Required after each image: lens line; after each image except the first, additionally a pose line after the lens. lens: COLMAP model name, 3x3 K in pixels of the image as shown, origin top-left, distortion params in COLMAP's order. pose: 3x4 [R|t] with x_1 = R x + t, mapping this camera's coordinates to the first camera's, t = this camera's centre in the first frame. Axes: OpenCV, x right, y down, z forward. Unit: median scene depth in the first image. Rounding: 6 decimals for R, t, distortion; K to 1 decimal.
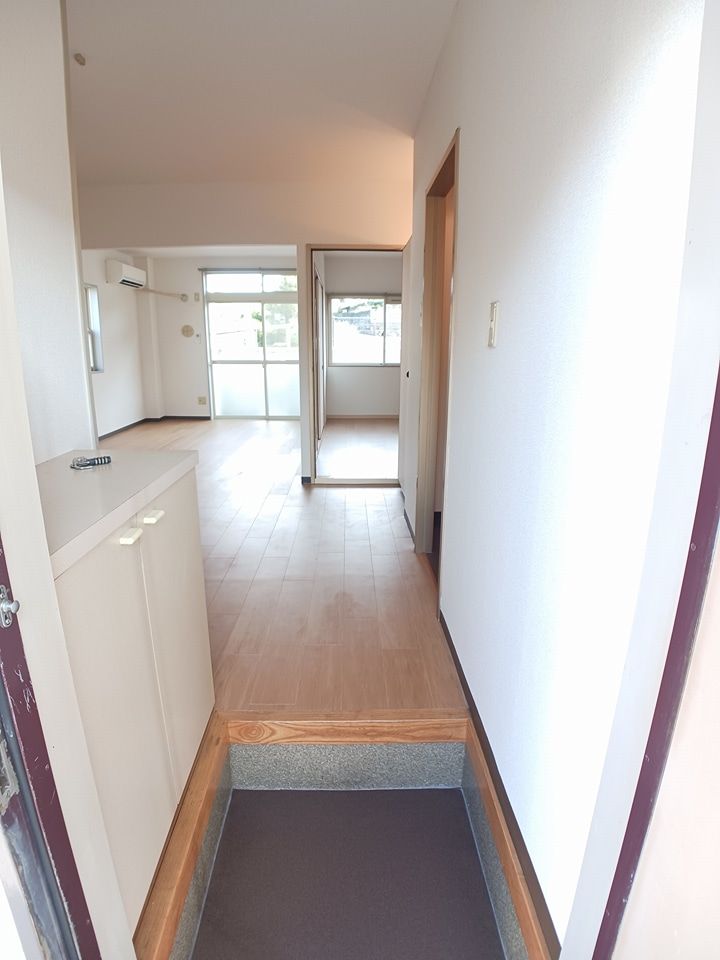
lens RADIAL K [[496.4, 0, 360.0], [0, 496.4, 480.0], [0, 0, 1]] dist [-0.082851, -0.000399]
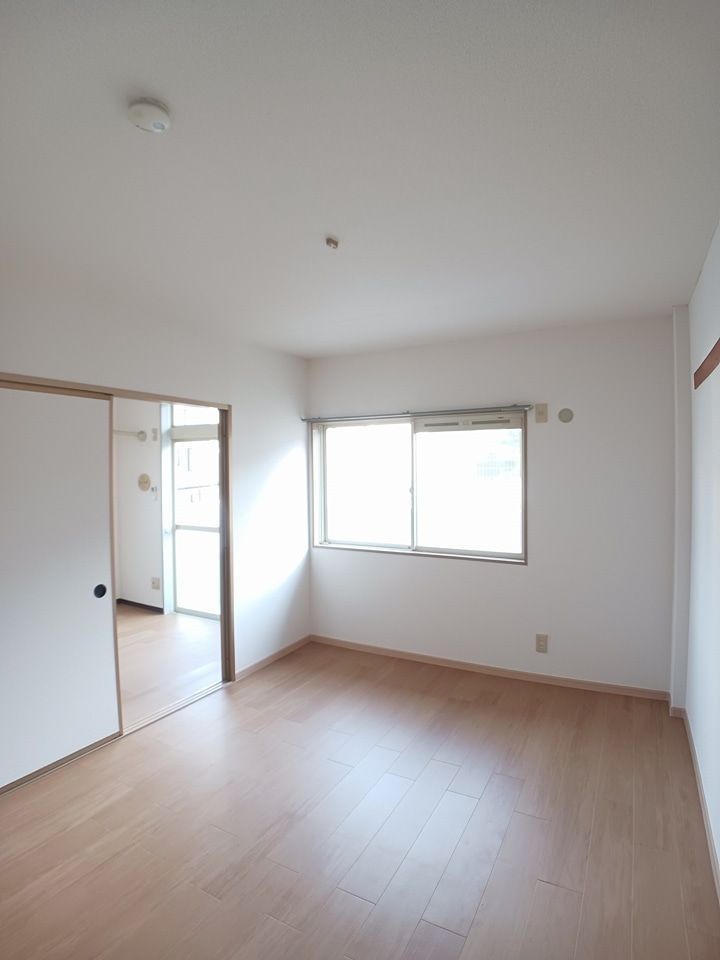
lens RADIAL K [[496.4, 0, 360.0], [0, 496.4, 480.0], [0, 0, 1]] dist [-0.082851, -0.000399]
pose [[0.870312, -0.001094, -0.492500, 0.254829], [-0.120479, 0.969142, -0.215054, -0.195306], [0.477538, 0.246500, 0.843324, 0.557069]]
